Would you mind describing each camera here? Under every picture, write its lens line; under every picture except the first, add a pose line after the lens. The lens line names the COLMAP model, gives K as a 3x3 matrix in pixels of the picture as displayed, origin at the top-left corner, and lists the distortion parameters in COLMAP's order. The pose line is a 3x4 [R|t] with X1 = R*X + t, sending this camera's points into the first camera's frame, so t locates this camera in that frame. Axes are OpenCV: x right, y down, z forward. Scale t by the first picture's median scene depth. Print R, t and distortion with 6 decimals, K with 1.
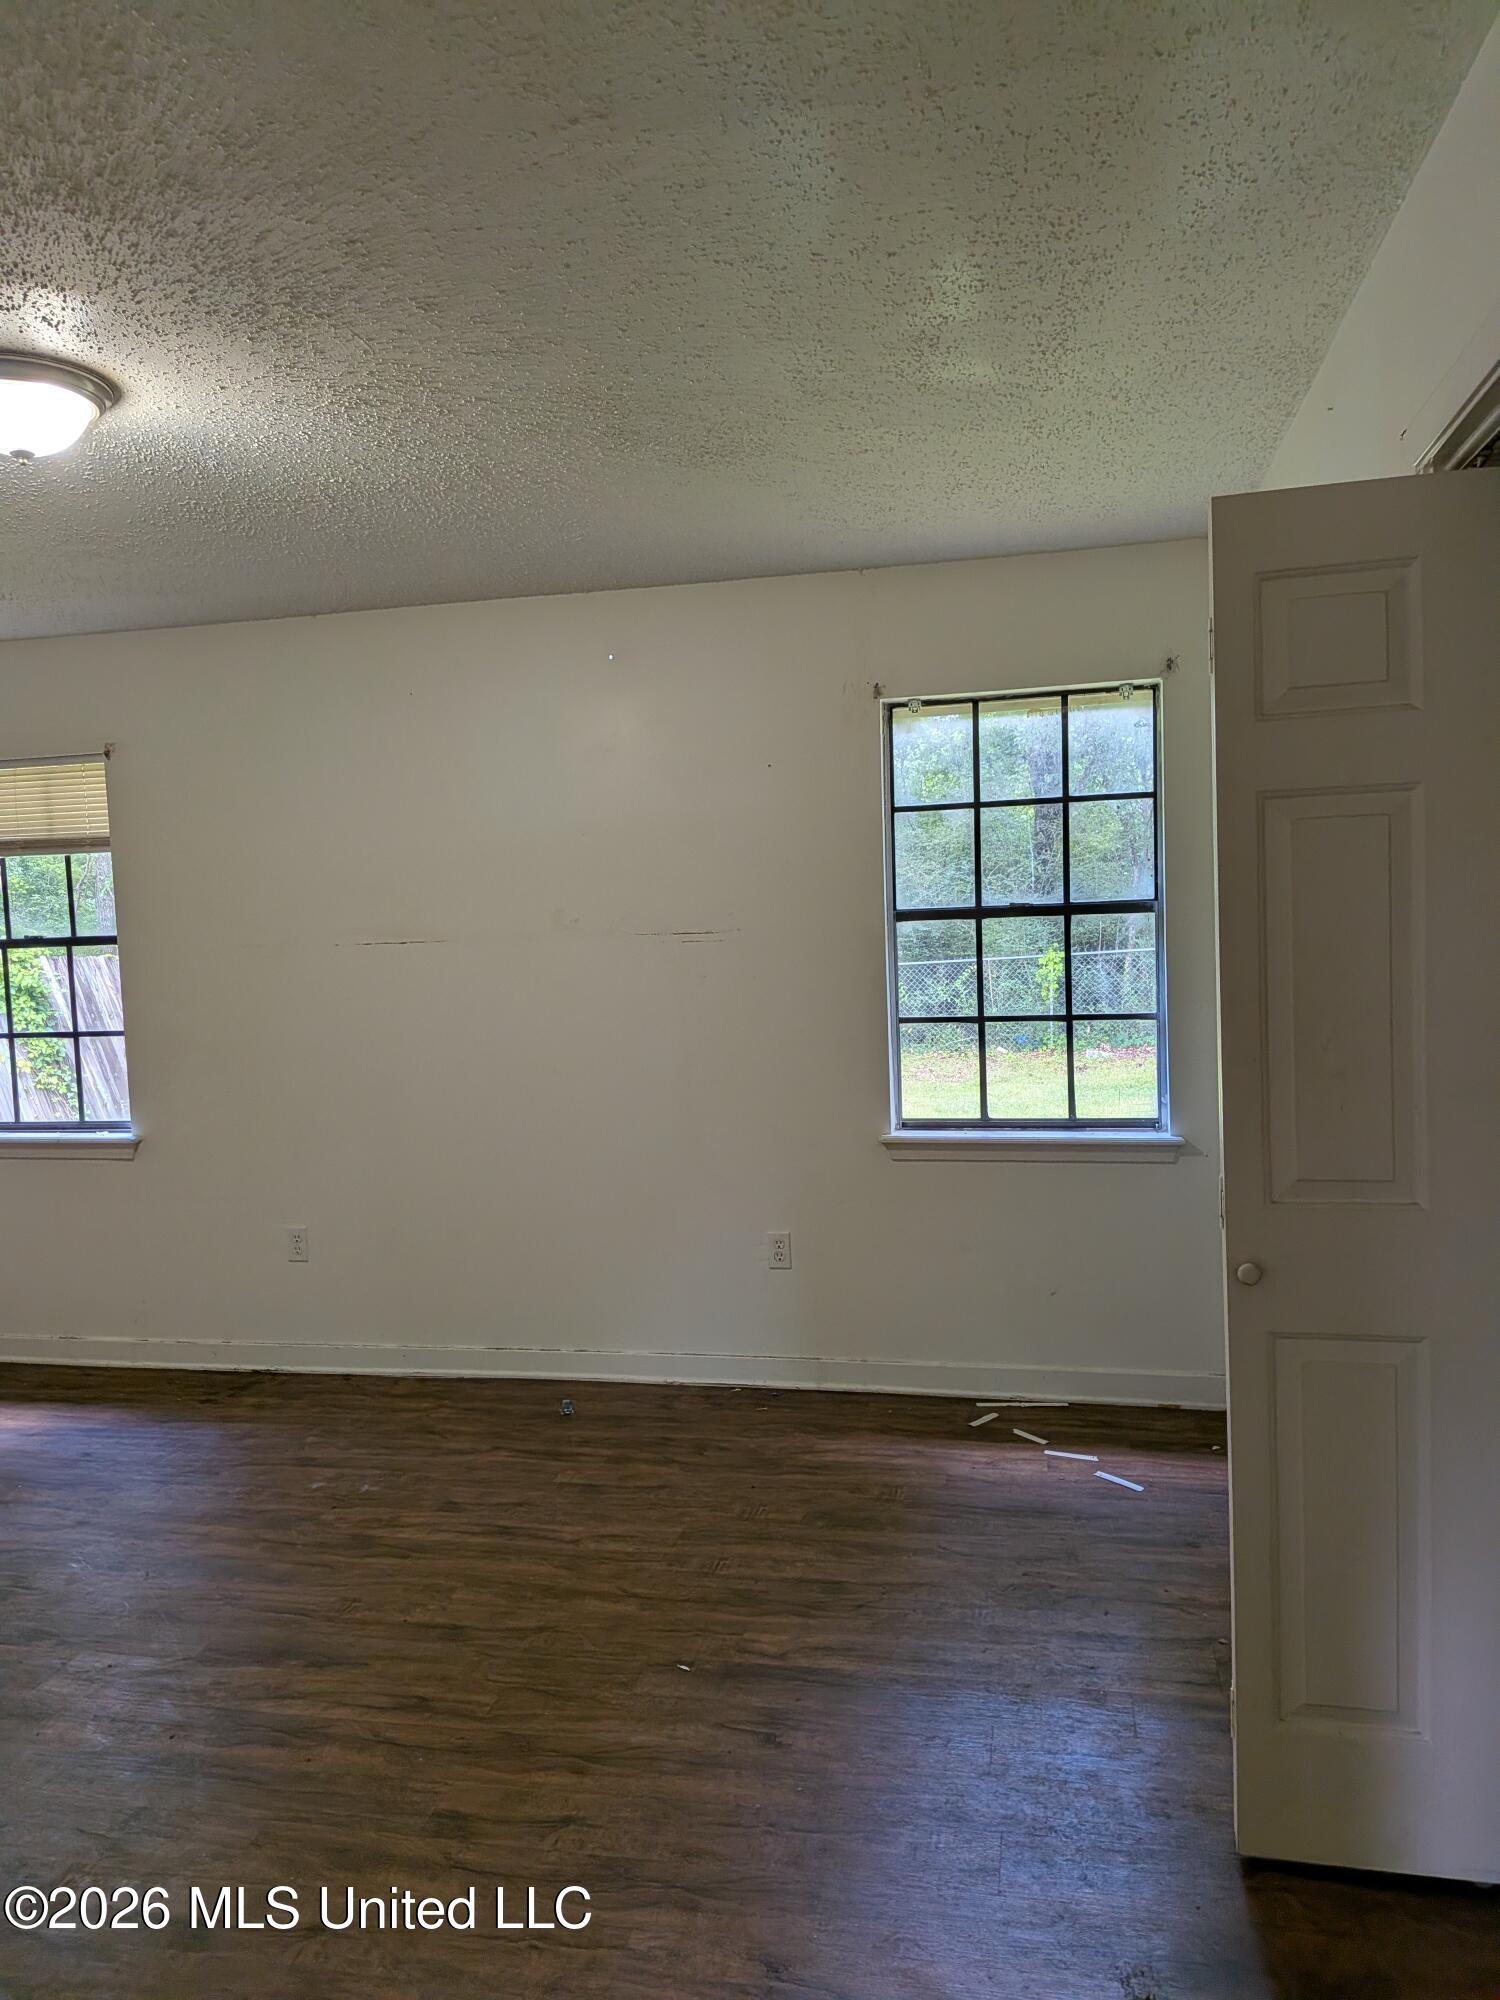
lens RADIAL K [[1441.0, 0, 692.2], [0, 1441.0, 1007.6], [0, 0, 1]] dist [0.052870, -0.080916]
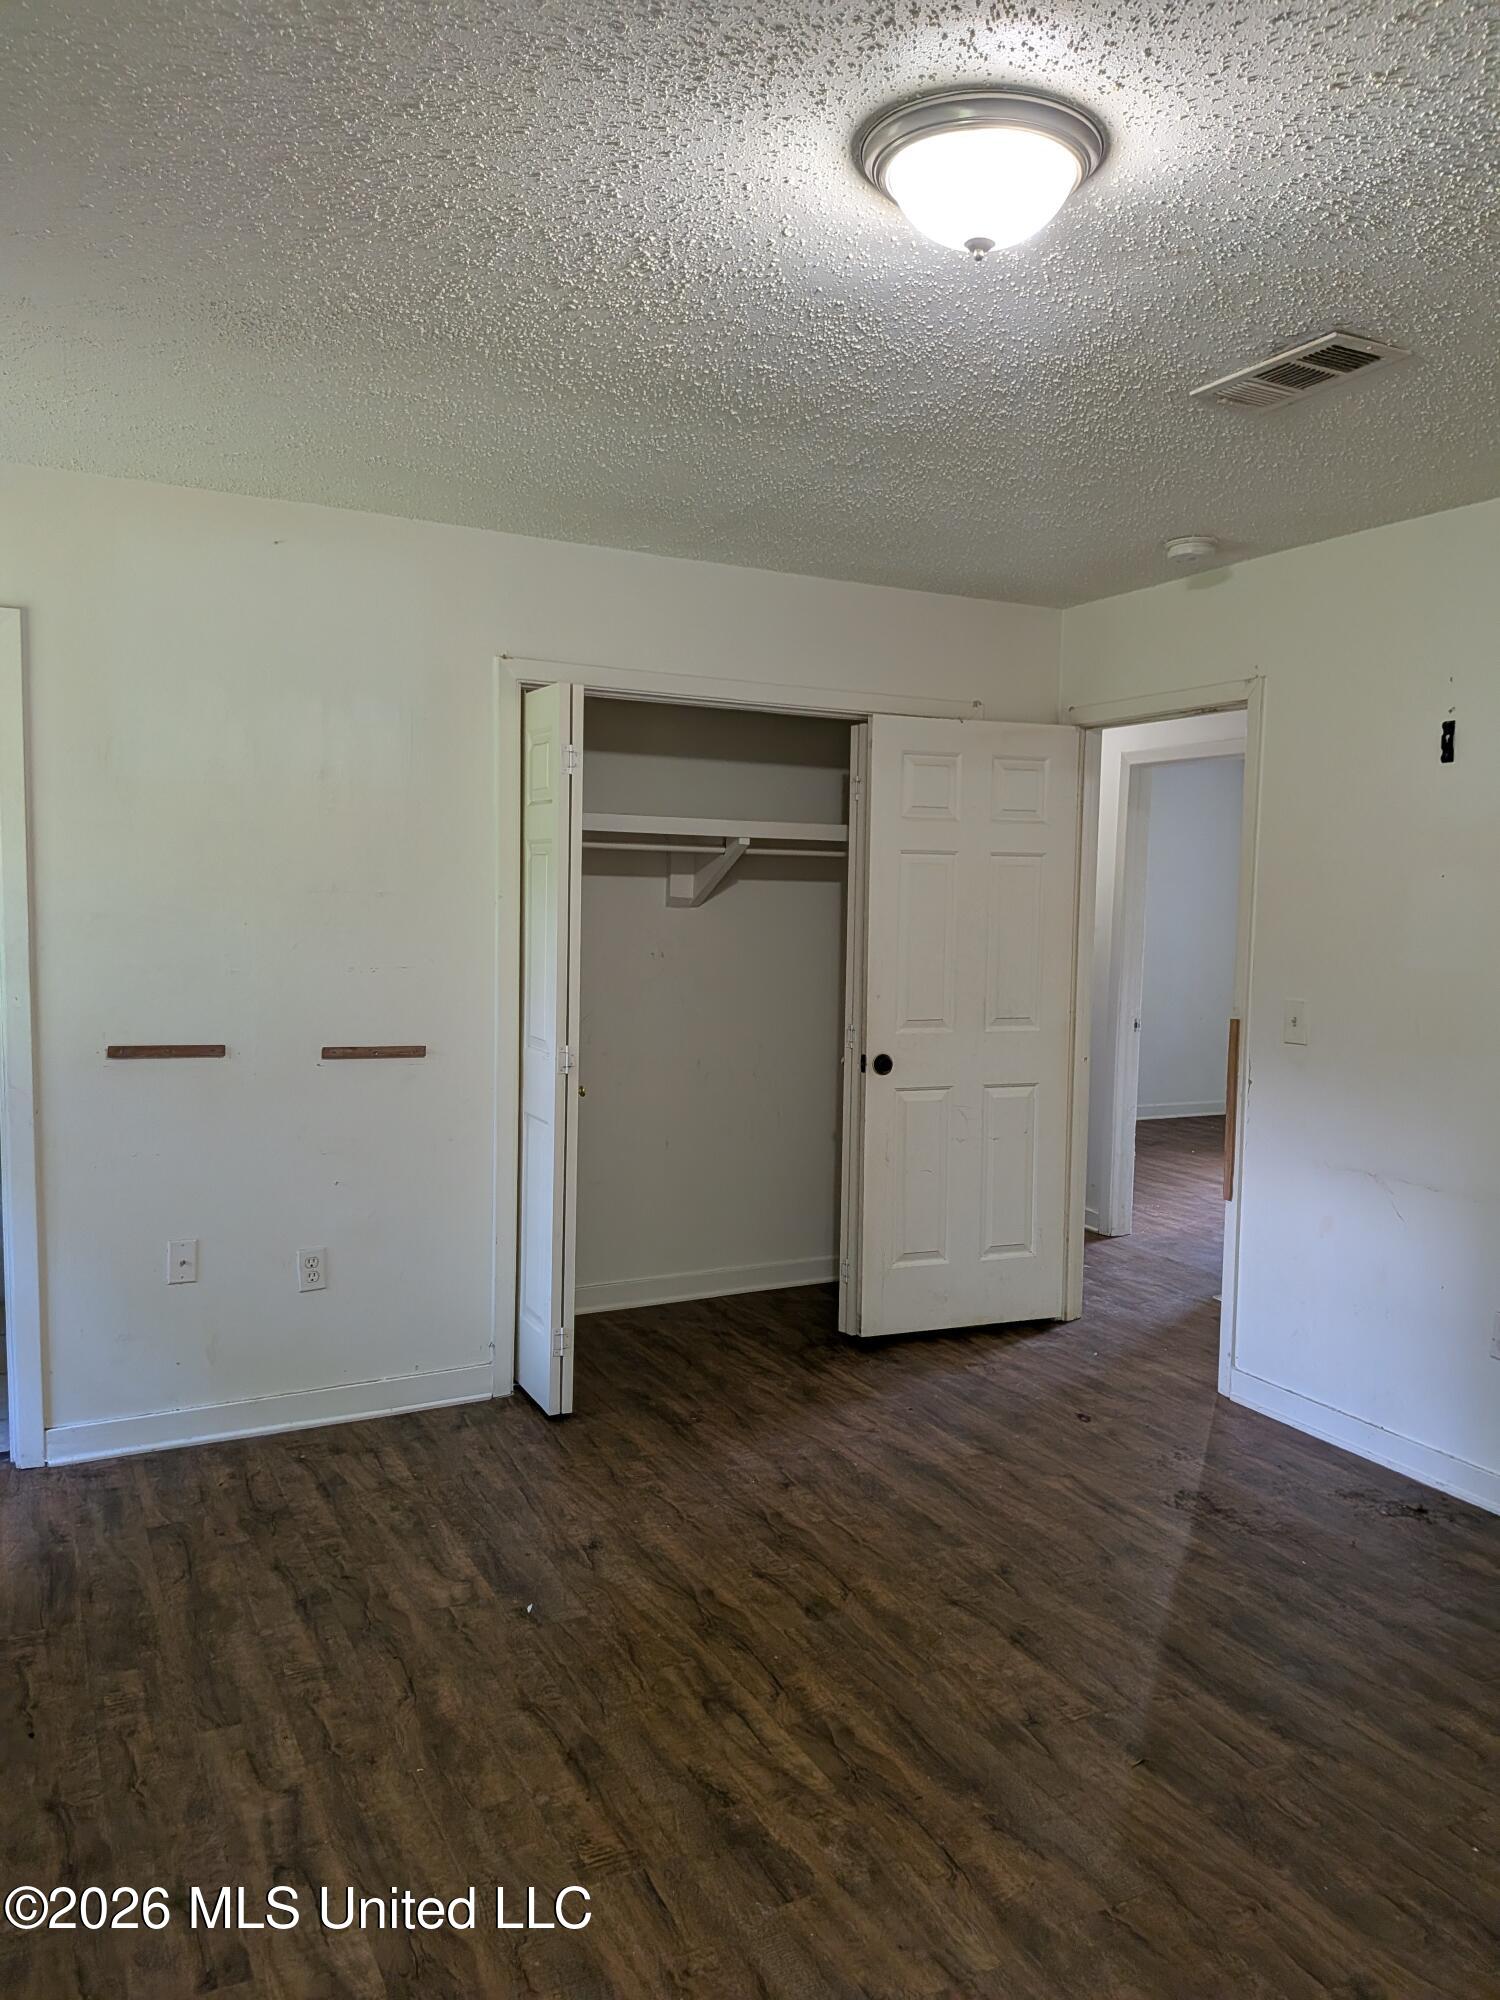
lens RADIAL K [[1441.0, 0, 692.2], [0, 1441.0, 1007.6], [0, 0, 1]] dist [0.052870, -0.080916]
pose [[-0.618120, -0.034920, 0.785308, -0.885227], [0.053311, 0.994851, 0.086199, -0.073247], [-0.784274, 0.095147, -0.613076, 1.481073]]
